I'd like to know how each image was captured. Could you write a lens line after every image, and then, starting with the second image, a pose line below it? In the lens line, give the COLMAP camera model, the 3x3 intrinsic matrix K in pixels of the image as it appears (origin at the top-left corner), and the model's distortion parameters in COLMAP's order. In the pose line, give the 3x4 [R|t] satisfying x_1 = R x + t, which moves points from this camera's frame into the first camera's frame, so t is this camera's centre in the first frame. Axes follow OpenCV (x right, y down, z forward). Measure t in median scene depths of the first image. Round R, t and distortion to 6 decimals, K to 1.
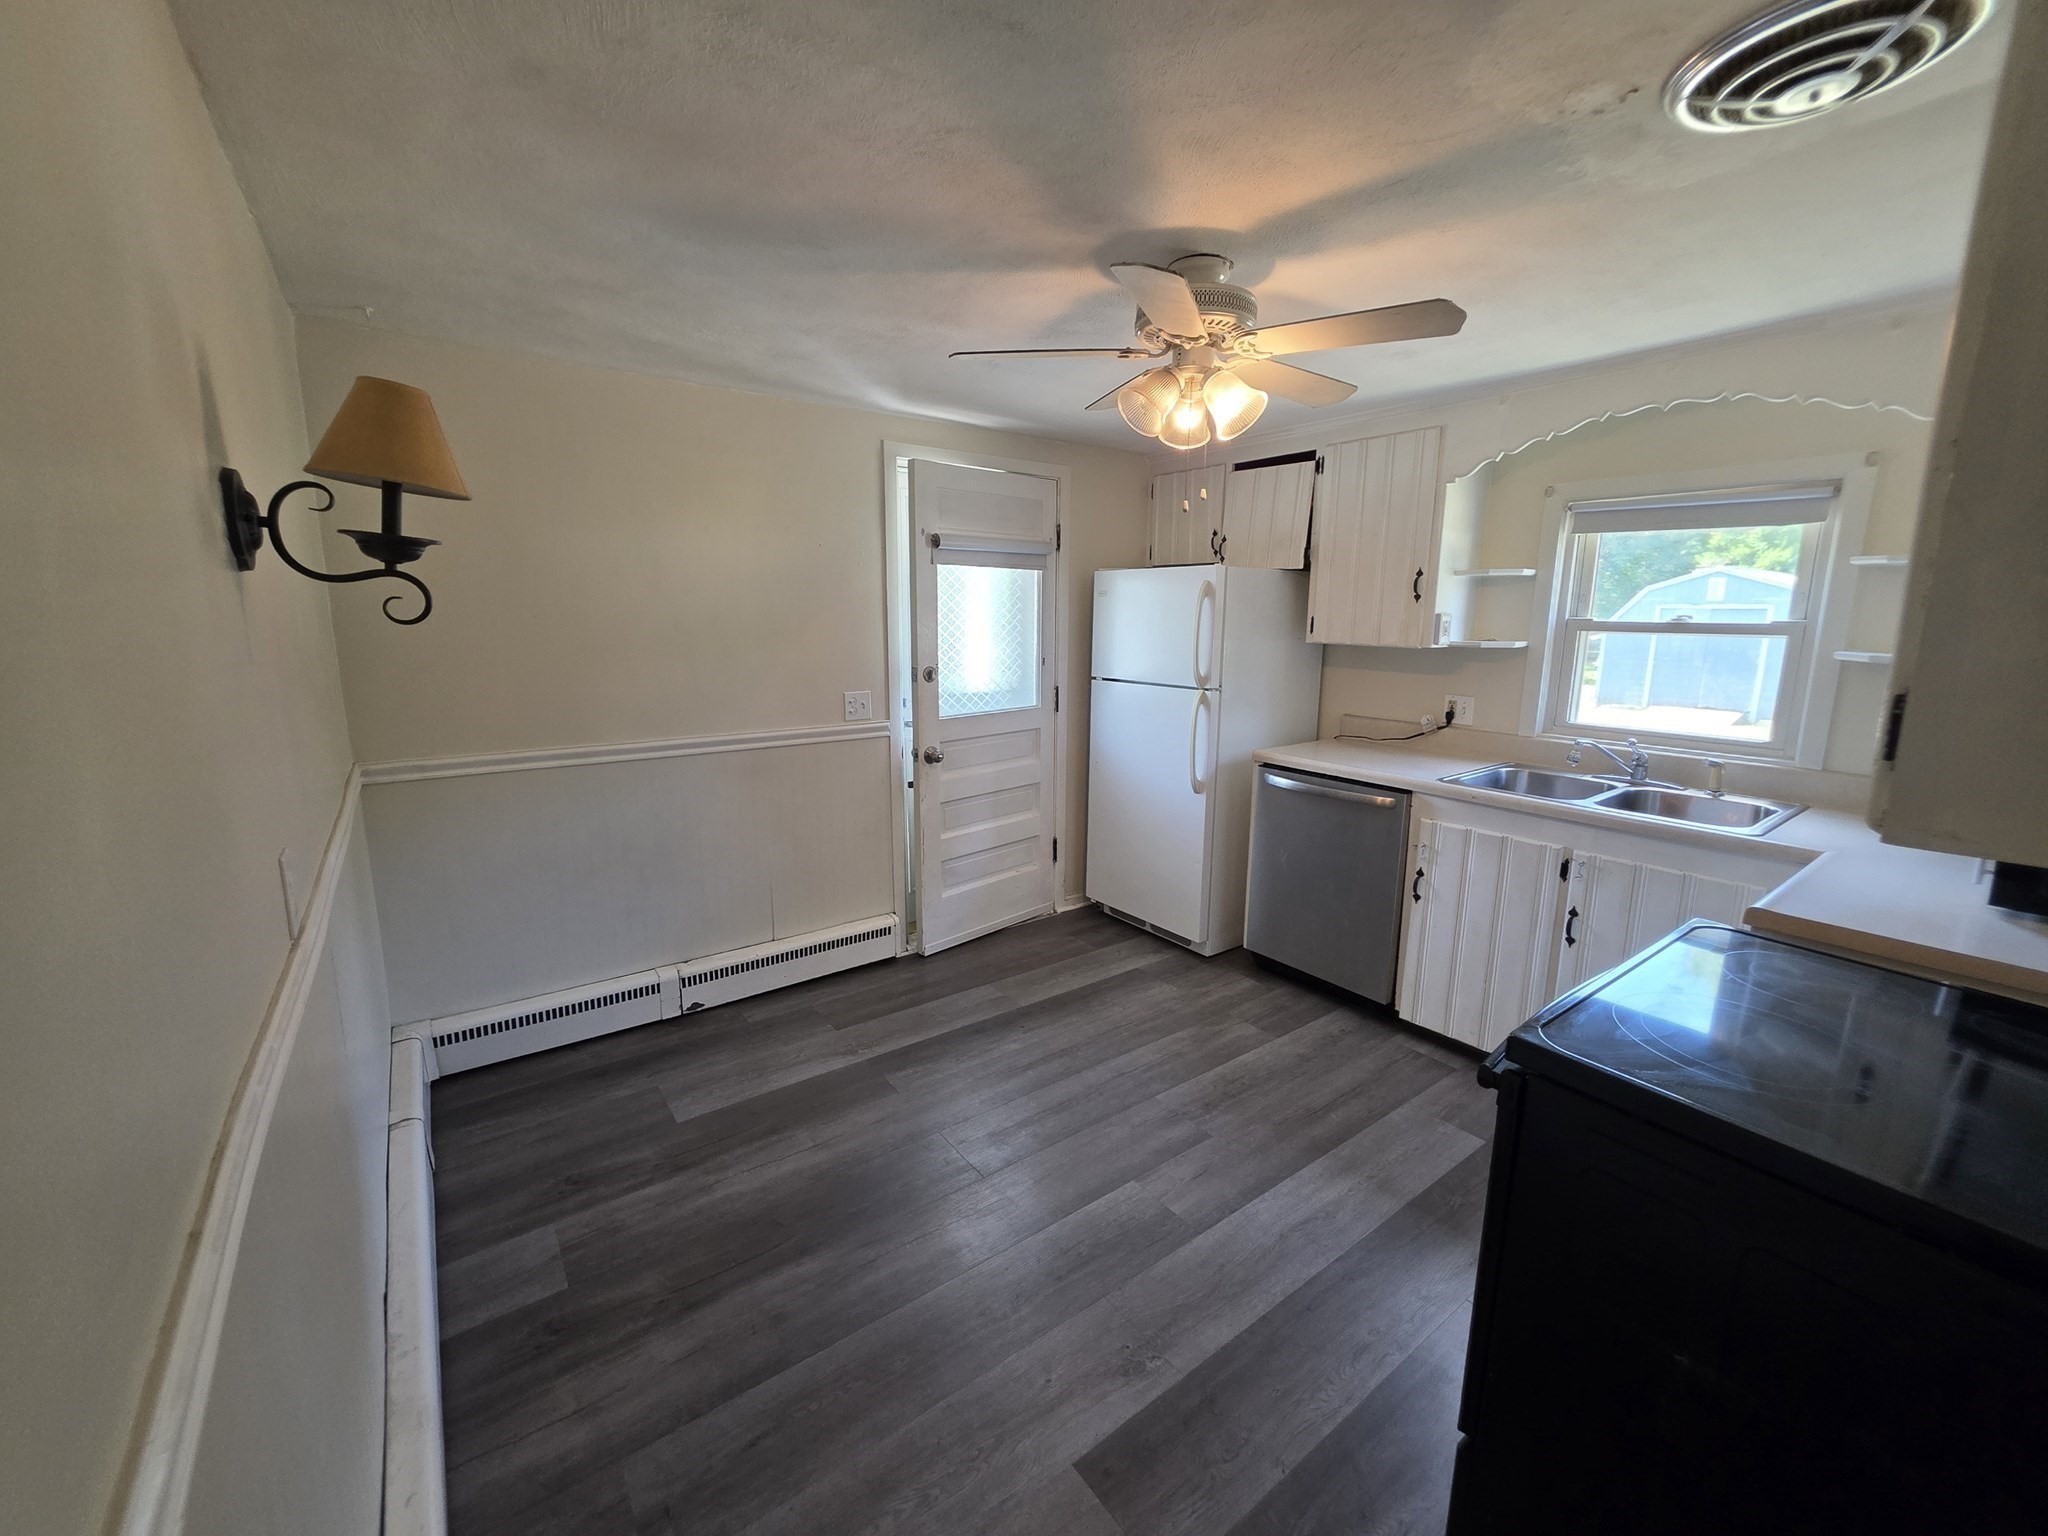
lens RADIAL K [[818.1, 0, 1015.7], [0, 818.1, 758.3], [0, 0, 1]] dist [0.001528, -0.000597]
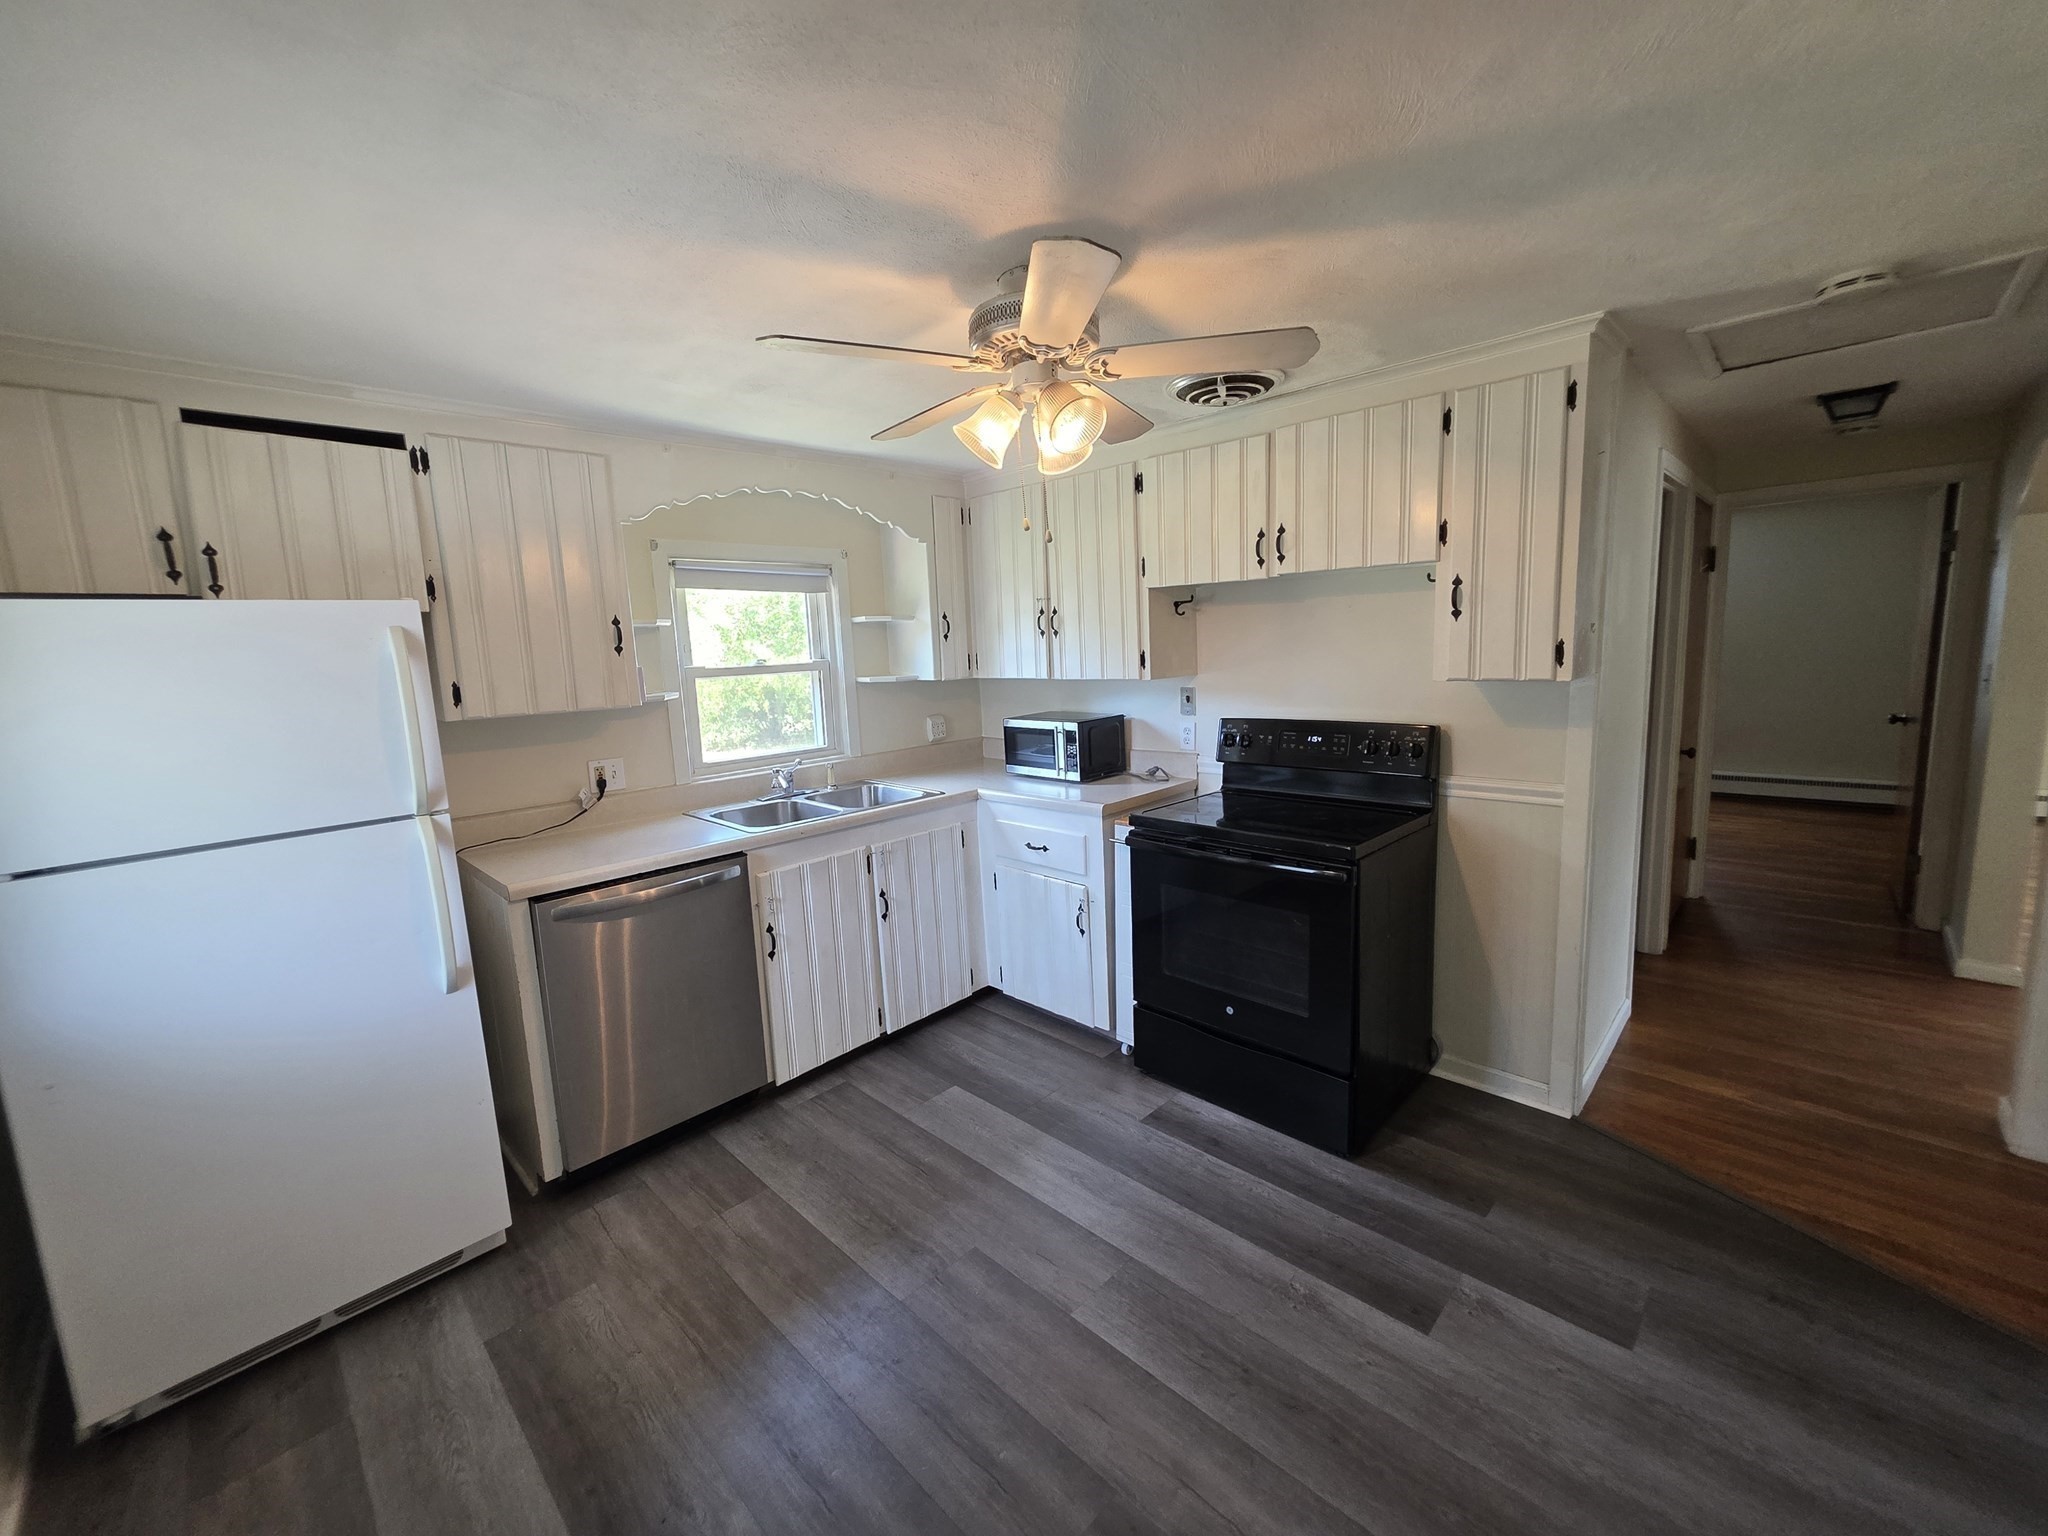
lens RADIAL K [[818.1, 0, 1015.7], [0, 818.1, 758.3], [0, 0, 1]] dist [0.001528, -0.000597]
pose [[-0.160336, -0.139494, 0.977156, -0.471469], [0.218930, 0.960280, 0.173008, -0.158330], [-0.962477, 0.241668, -0.123428, 0.801970]]
